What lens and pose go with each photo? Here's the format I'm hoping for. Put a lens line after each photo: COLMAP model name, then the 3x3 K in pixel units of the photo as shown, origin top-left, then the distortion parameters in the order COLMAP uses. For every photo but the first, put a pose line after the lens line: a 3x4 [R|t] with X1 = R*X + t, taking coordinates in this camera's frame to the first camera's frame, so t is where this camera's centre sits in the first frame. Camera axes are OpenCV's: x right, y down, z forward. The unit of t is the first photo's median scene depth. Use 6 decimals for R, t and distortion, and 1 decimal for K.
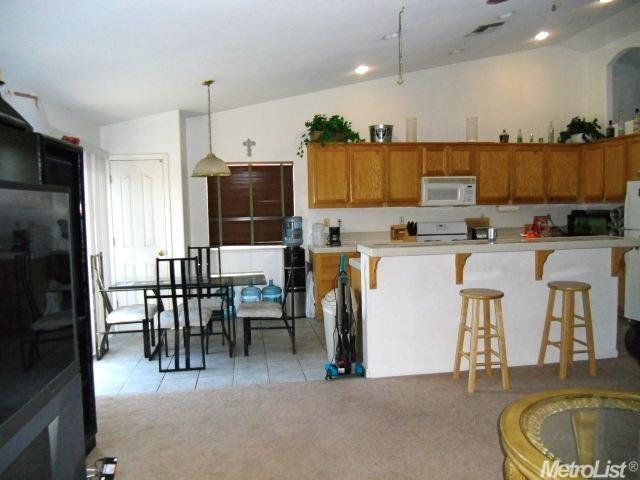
lens RADIAL K [[487.6, 0, 320.0], [0, 487.6, 240.0], [0, 0, 1]] dist [-0.040092, -0.002670]
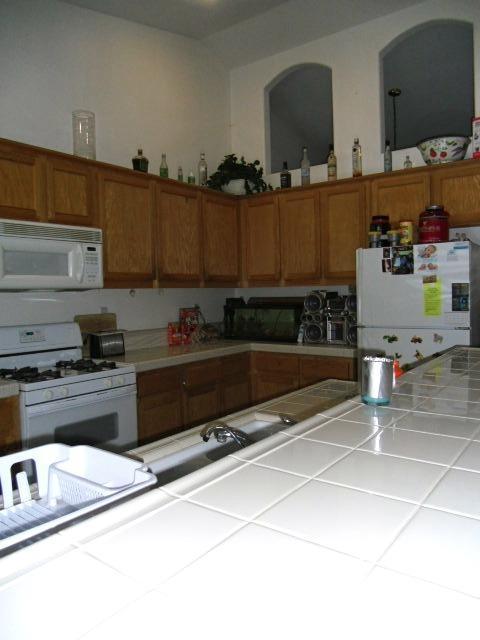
lens RADIAL K [[487.6, 0, 240.0], [0, 487.6, 320.0], [0, 0, 1]] dist [-0.040092, -0.002670]
pose [[0.696220, -0.035722, 0.716939, 0.065202], [0.049635, 0.998766, 0.001563, -0.033405], [-0.716110, 0.034497, 0.697134, 0.550564]]
